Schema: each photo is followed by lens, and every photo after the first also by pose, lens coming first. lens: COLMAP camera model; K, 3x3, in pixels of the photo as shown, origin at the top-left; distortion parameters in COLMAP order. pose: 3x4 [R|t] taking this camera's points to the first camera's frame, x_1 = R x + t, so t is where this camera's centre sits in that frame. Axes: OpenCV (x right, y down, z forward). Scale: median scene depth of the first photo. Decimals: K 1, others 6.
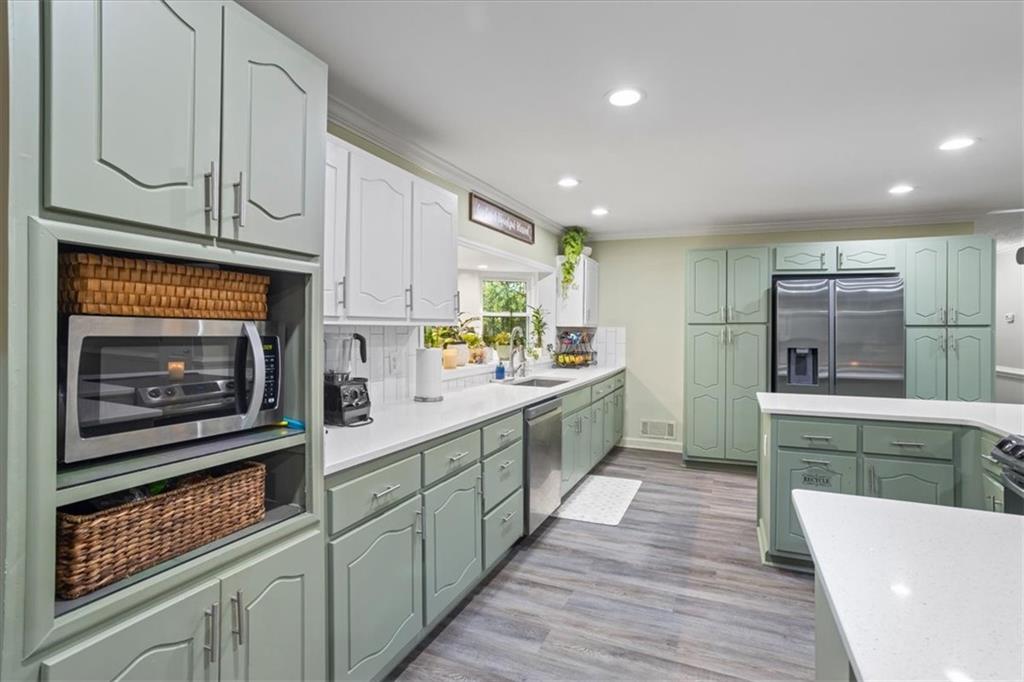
lens RADIAL K [[505.5, 0, 516.4], [0, 505.5, 331.9], [0, 0, 1]] dist [-0.021240, 0.018009]
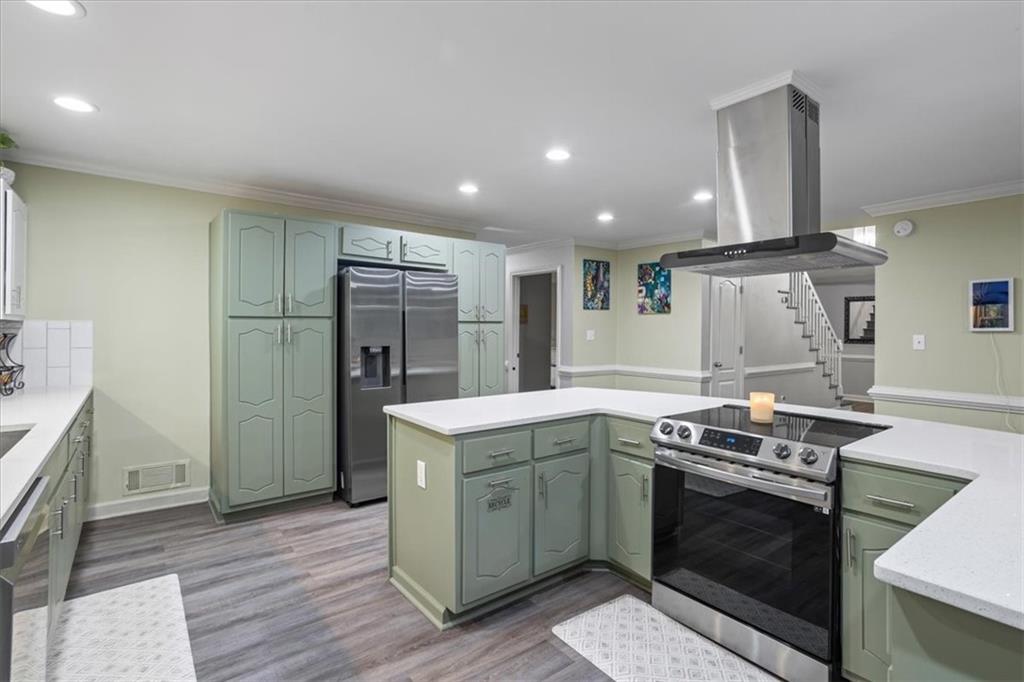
lens RADIAL K [[505.5, 0, 511.2], [0, 505.5, 334.1], [0, 0, 1]] dist [-0.021240, 0.018009]
pose [[0.482071, -0.016414, 0.875978, -0.088210], [0.002886, 0.999849, 0.017147, -0.003510], [-0.876127, -0.005738, 0.482045, 0.372457]]
